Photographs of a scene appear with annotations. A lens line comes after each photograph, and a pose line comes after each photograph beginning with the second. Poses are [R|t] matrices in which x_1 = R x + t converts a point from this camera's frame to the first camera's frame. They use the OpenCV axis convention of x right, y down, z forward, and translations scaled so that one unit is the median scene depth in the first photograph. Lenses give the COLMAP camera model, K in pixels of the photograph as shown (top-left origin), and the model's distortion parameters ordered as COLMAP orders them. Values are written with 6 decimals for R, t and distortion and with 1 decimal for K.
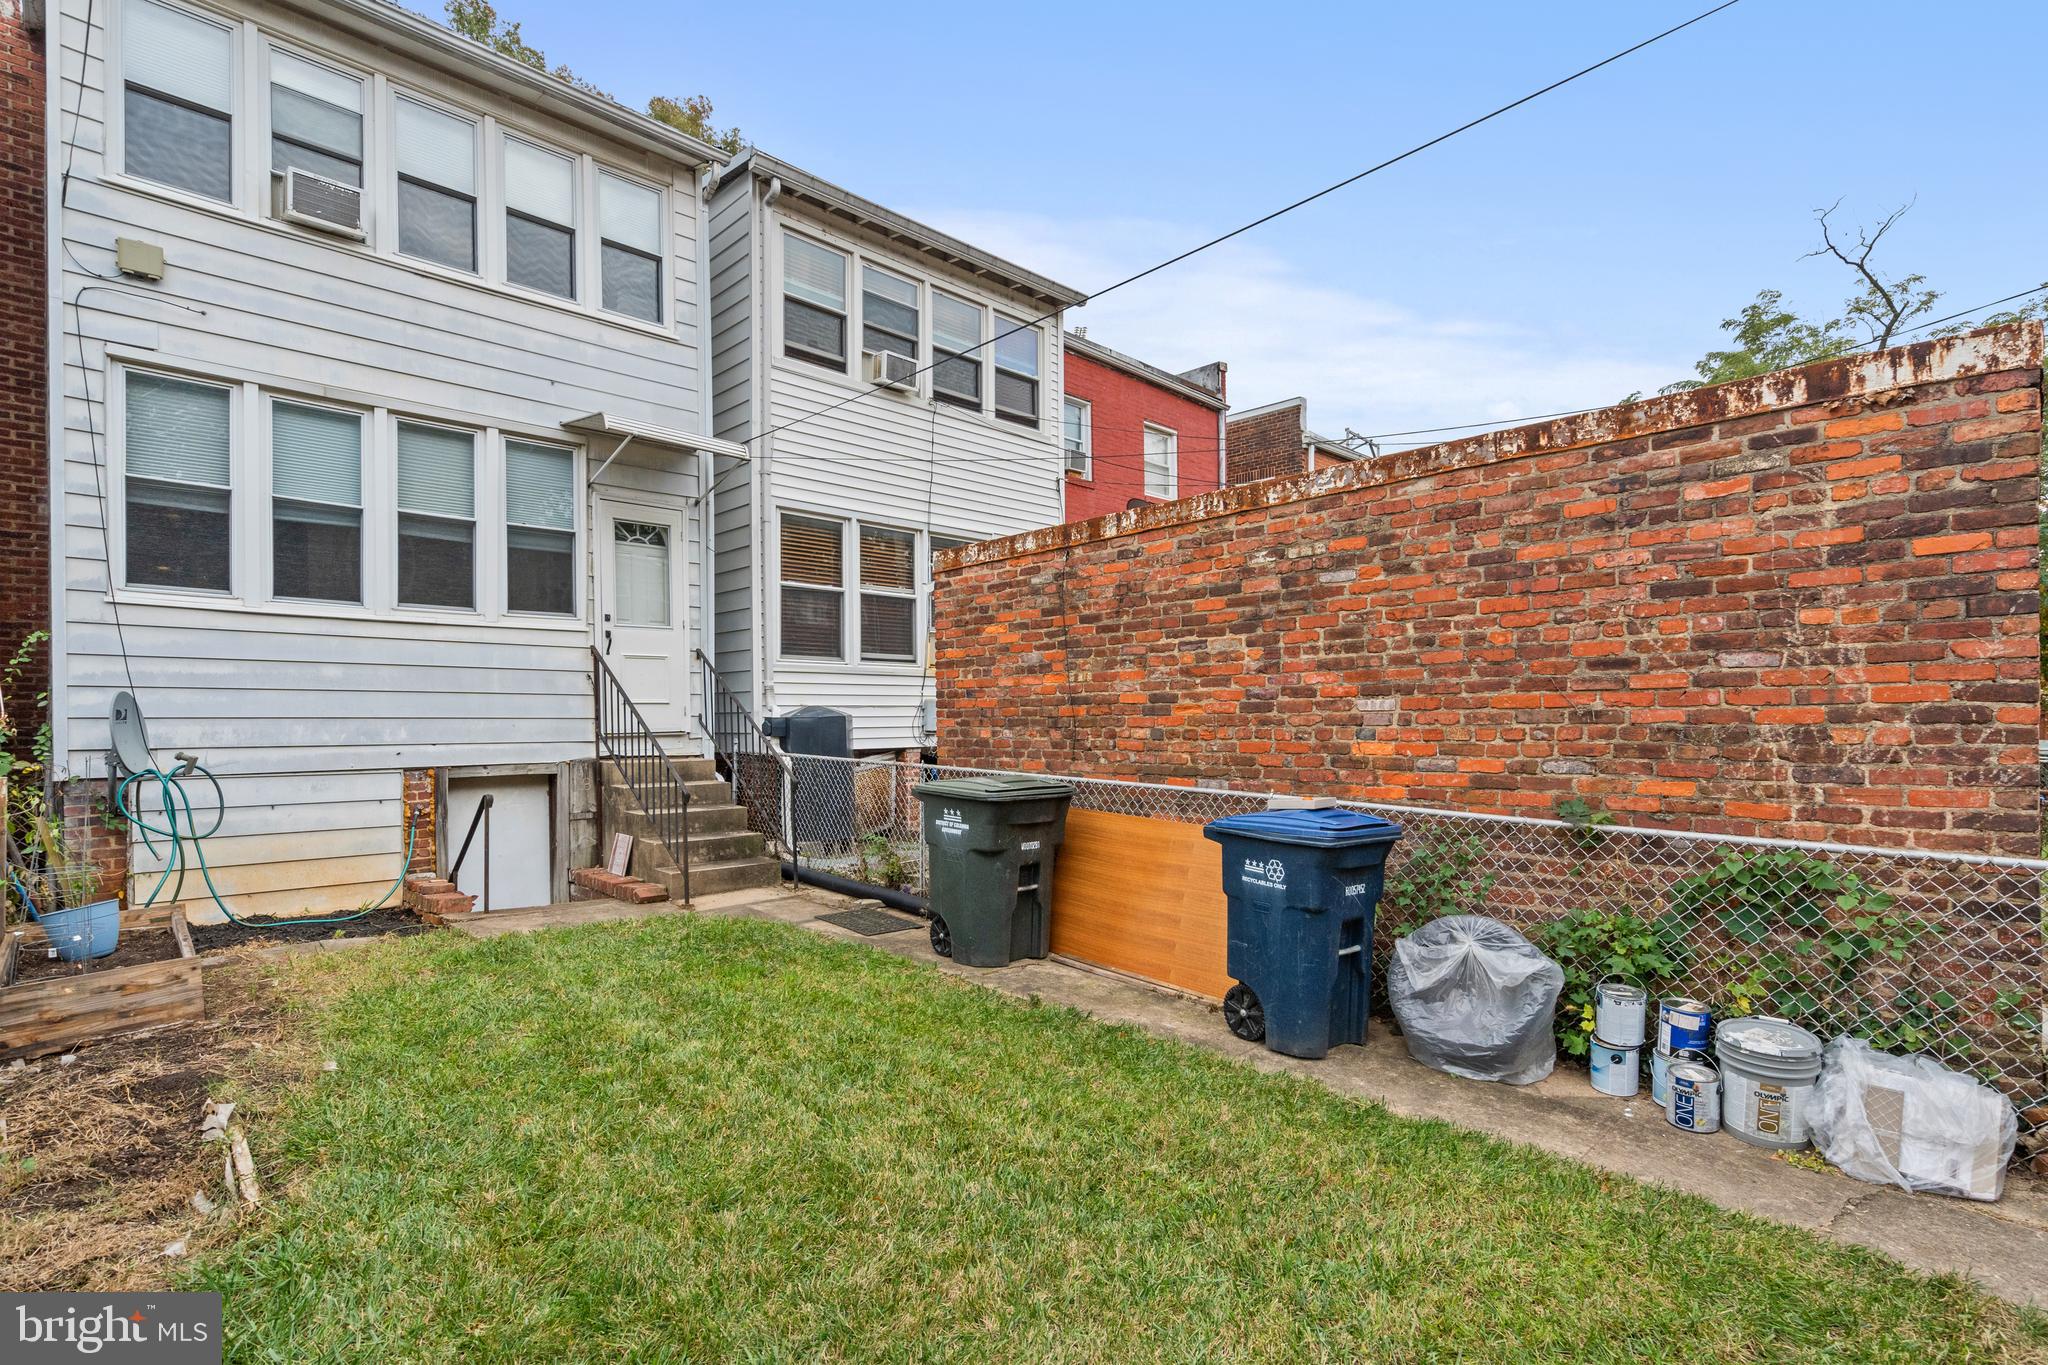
lens RADIAL K [[967.8, 0, 1018.1], [0, 967.8, 652.6], [0, 0, 1]] dist [-0.000822, 0.001035]
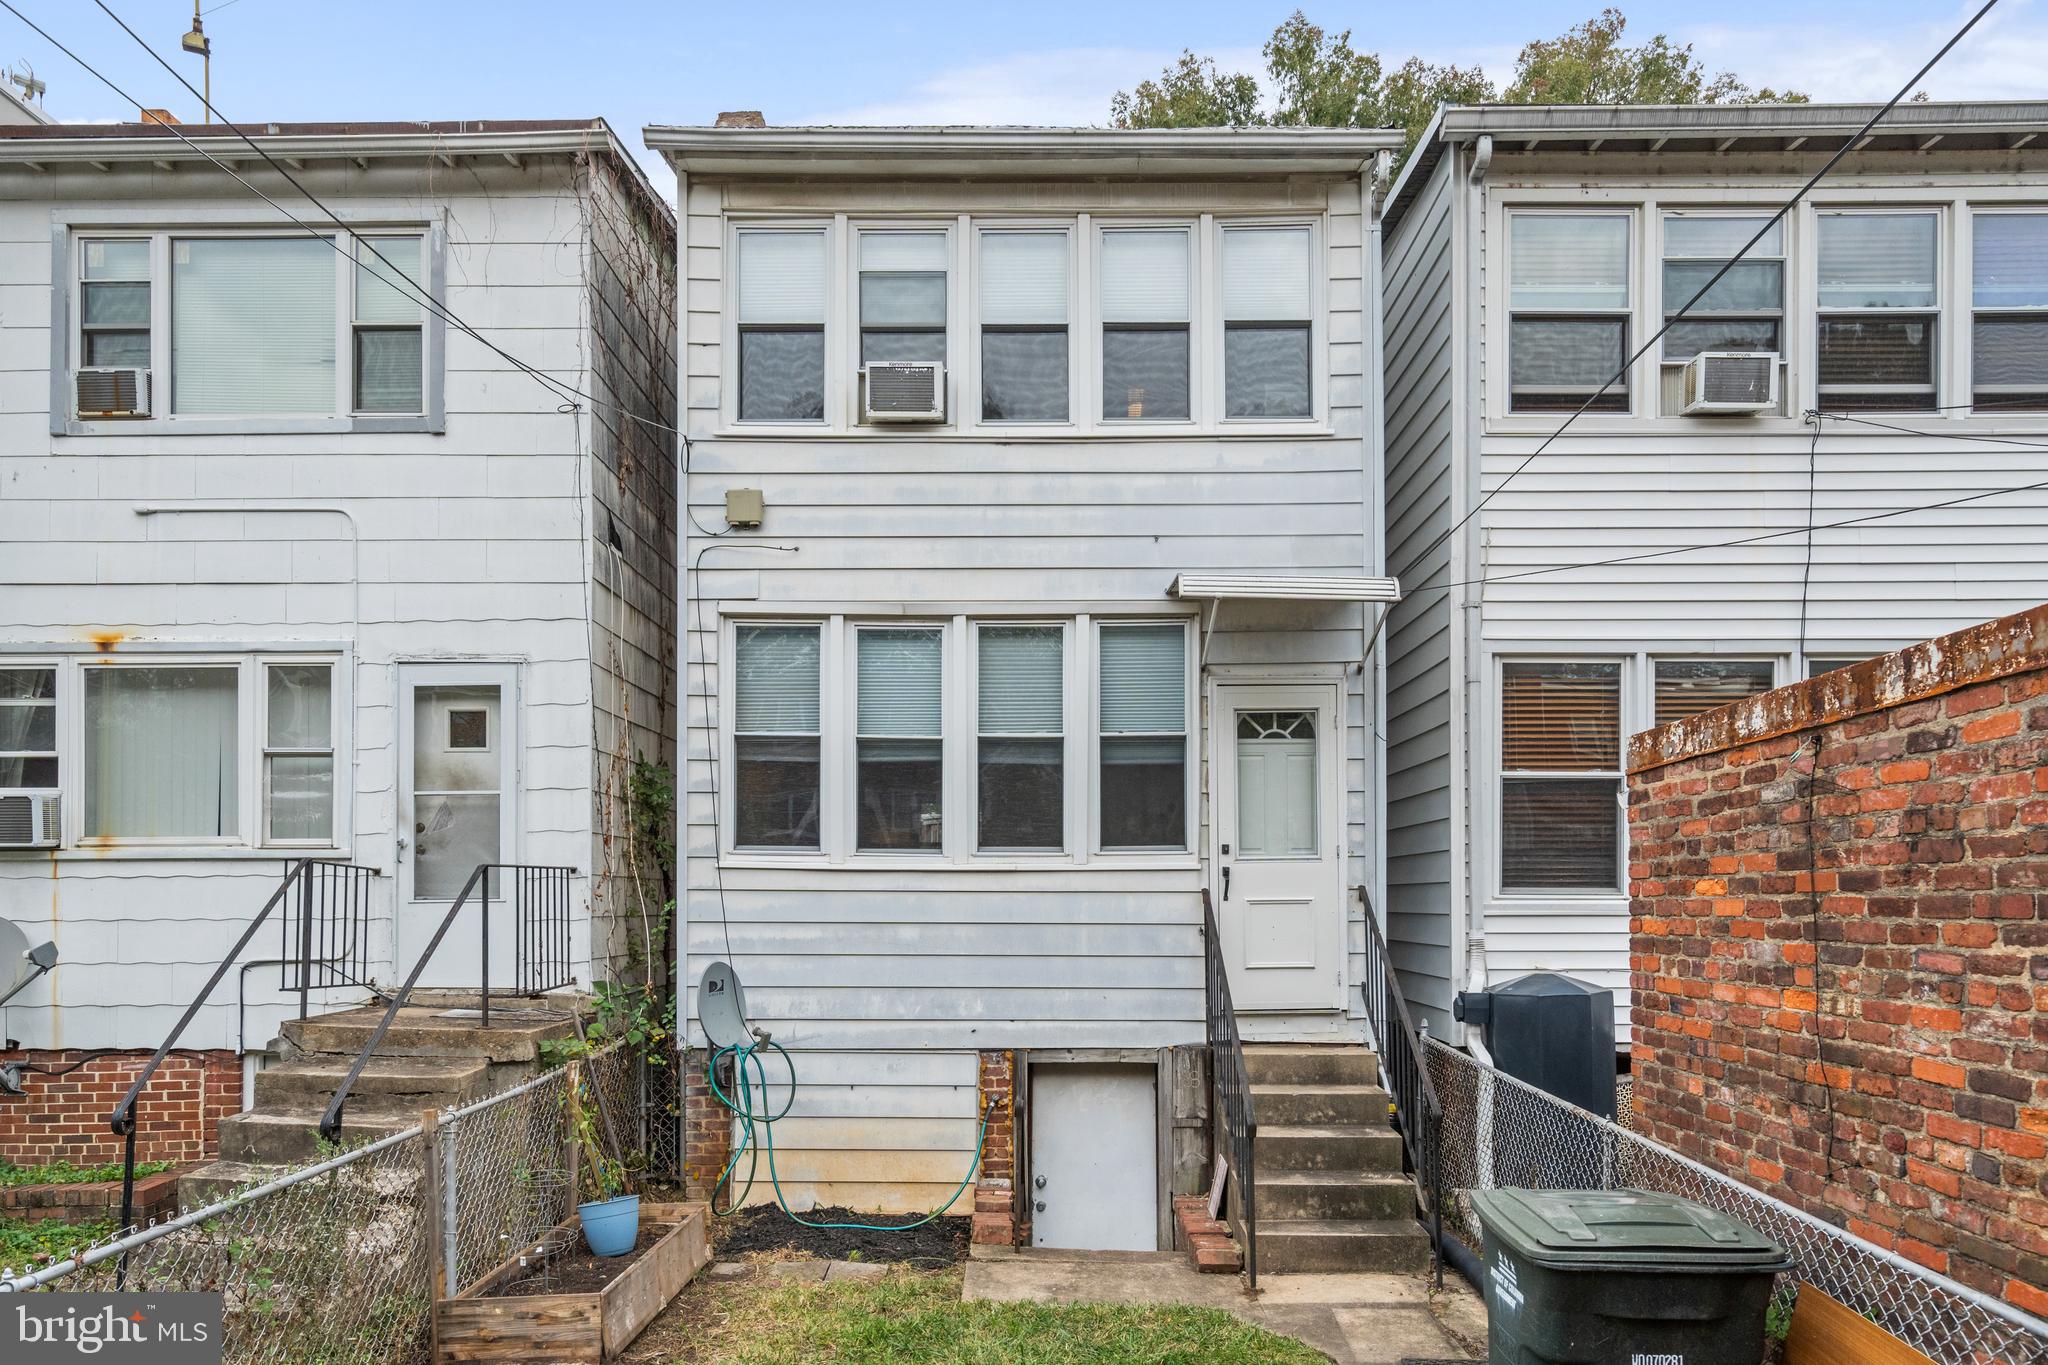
lens RADIAL K [[1322.6, 0, 1029.6], [0, 1322.6, 844.6], [0, 0, 1]] dist [0.008586, -0.000163]
pose [[0.716264, -0.025691, -0.697356, 0.202590], [0.040222, 0.999181, 0.004503, -0.062013], [0.696669, -0.031274, 0.716710, 0.230911]]
